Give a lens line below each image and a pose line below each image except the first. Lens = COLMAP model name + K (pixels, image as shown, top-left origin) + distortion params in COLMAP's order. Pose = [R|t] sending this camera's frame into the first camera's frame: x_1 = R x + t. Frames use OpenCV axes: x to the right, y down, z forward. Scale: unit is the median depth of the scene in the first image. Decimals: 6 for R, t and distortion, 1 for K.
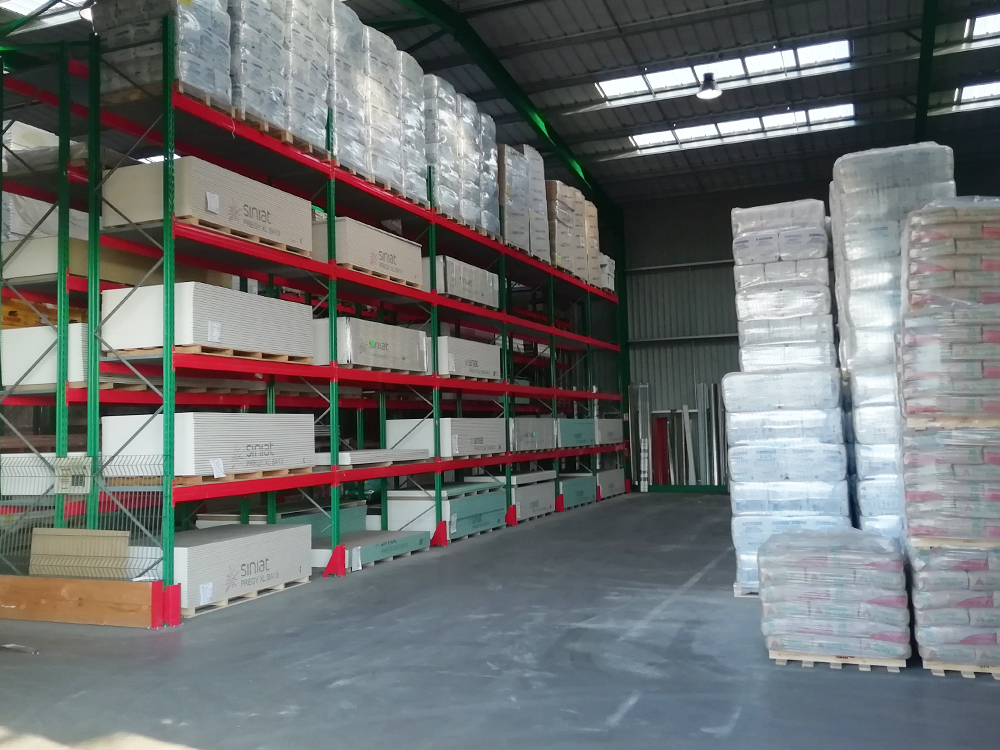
lens RADIAL K [[740.9, 0, 512.4], [0, 740.9, 374.7], [0, 0, 1]] dist [0.059754, -0.066212]
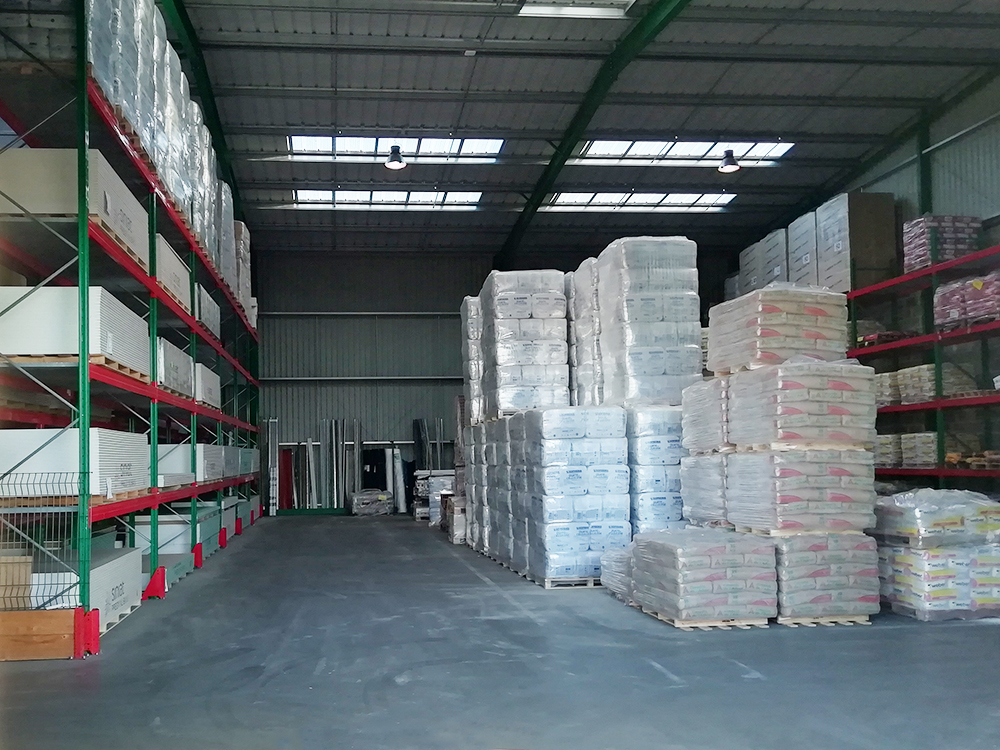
lens RADIAL K [[677.2, 0, 377.4], [0, 677.2, 436.2], [0, 0, 1]] dist [0.040667, -0.044021]
pose [[0.928830, 0.020267, 0.369952, -0.276634], [-0.033898, 0.998963, 0.030379, 0.015446], [-0.368953, -0.040758, 0.928554, 0.054102]]
